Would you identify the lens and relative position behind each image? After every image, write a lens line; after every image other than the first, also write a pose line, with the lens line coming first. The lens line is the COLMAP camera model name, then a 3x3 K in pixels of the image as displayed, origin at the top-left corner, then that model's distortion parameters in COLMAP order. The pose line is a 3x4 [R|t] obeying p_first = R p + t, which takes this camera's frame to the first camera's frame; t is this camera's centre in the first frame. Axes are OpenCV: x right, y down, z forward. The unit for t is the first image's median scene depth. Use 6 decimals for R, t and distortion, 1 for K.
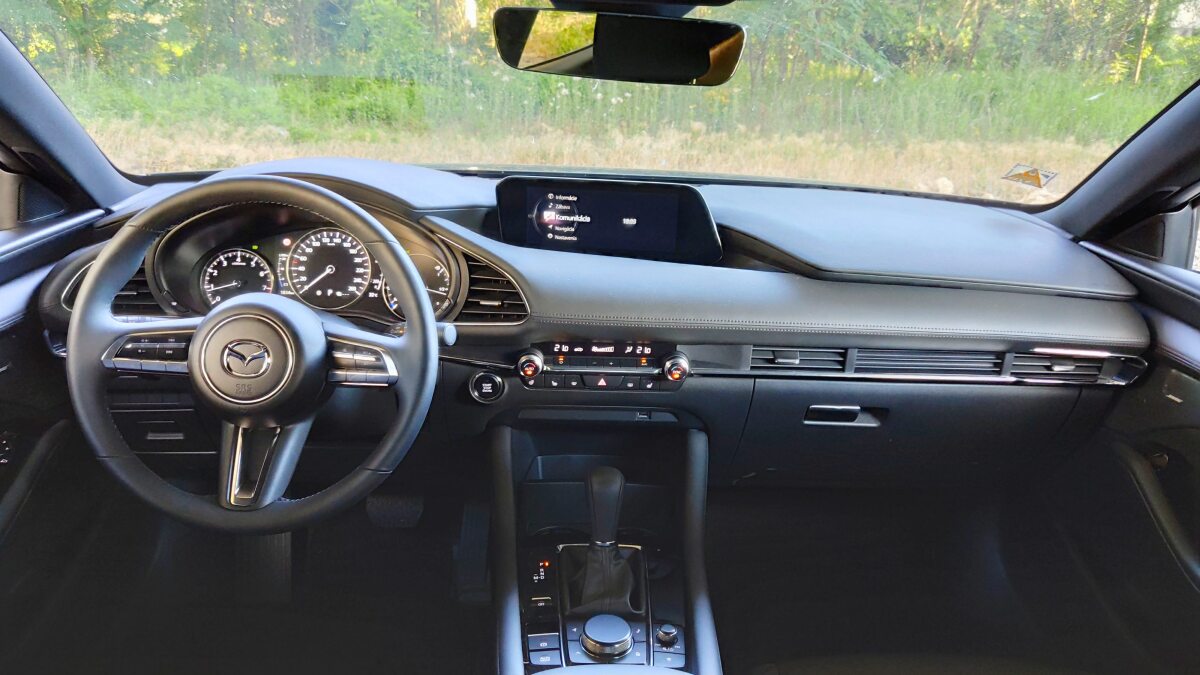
lens RADIAL K [[910.2, 0, 600.0], [0, 910.2, 337.5], [0, 0, 1]] dist [0.075069, -0.174863]
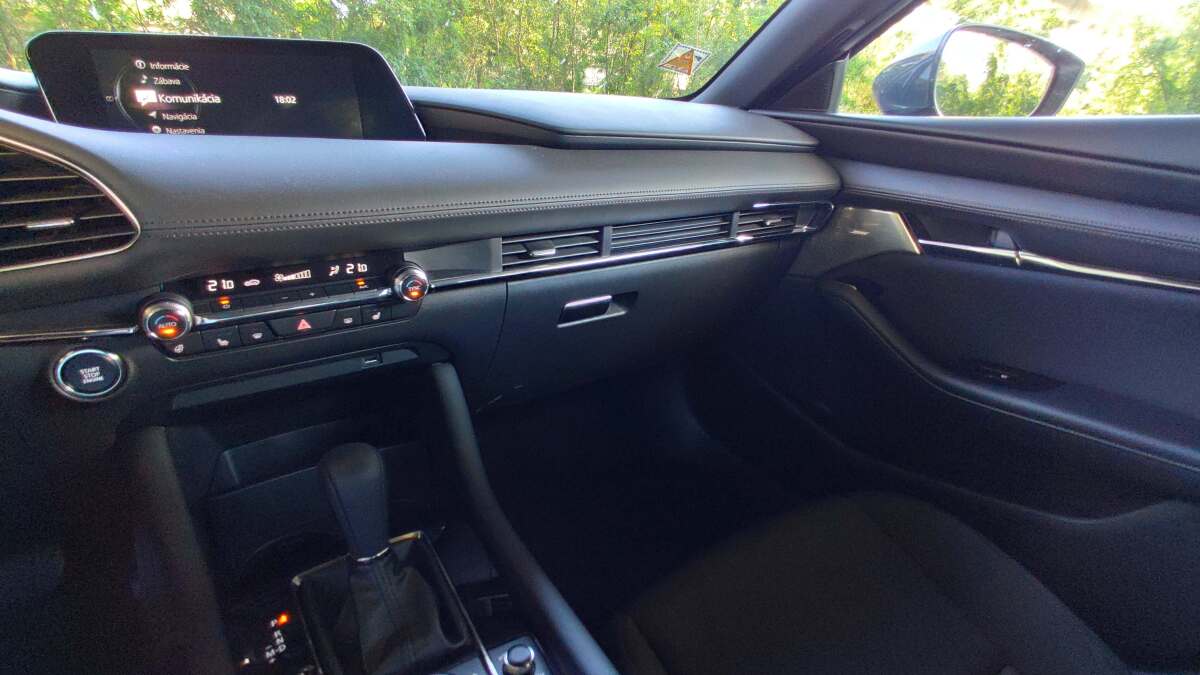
lens RADIAL K [[598.7, 0, 603.6], [0, 598.7, 342.5], [0, 0, 1]] dist [0.000632, -0.001316]
pose [[0.845316, -0.222020, 0.485951, -0.027934], [0.182338, 0.974842, 0.128204, 0.044932], [-0.502189, -0.019766, 0.864532, 0.496996]]
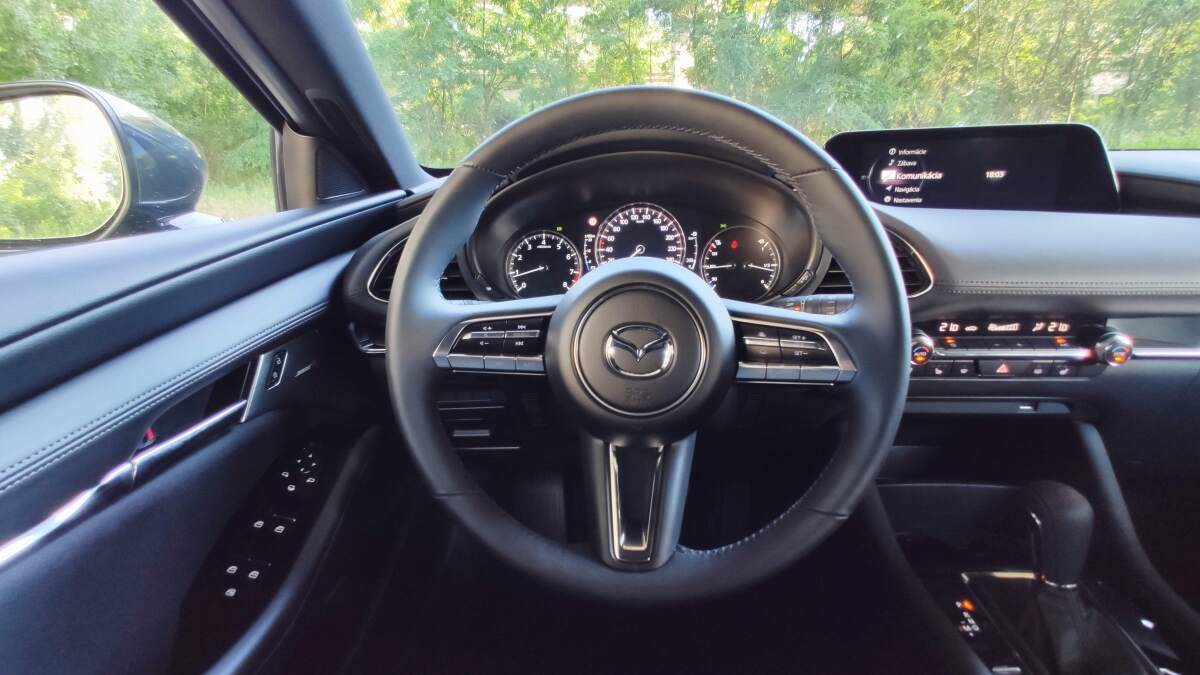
lens RADIAL K [[598.7, 0, 603.6], [0, 598.7, 342.5], [0, 0, 1]] dist [0.000632, -0.001316]
pose [[0.991165, -0.025751, -0.130112, -0.271284], [0.028441, 0.999418, 0.018859, 0.006368], [0.129551, -0.022393, 0.991320, 0.429313]]
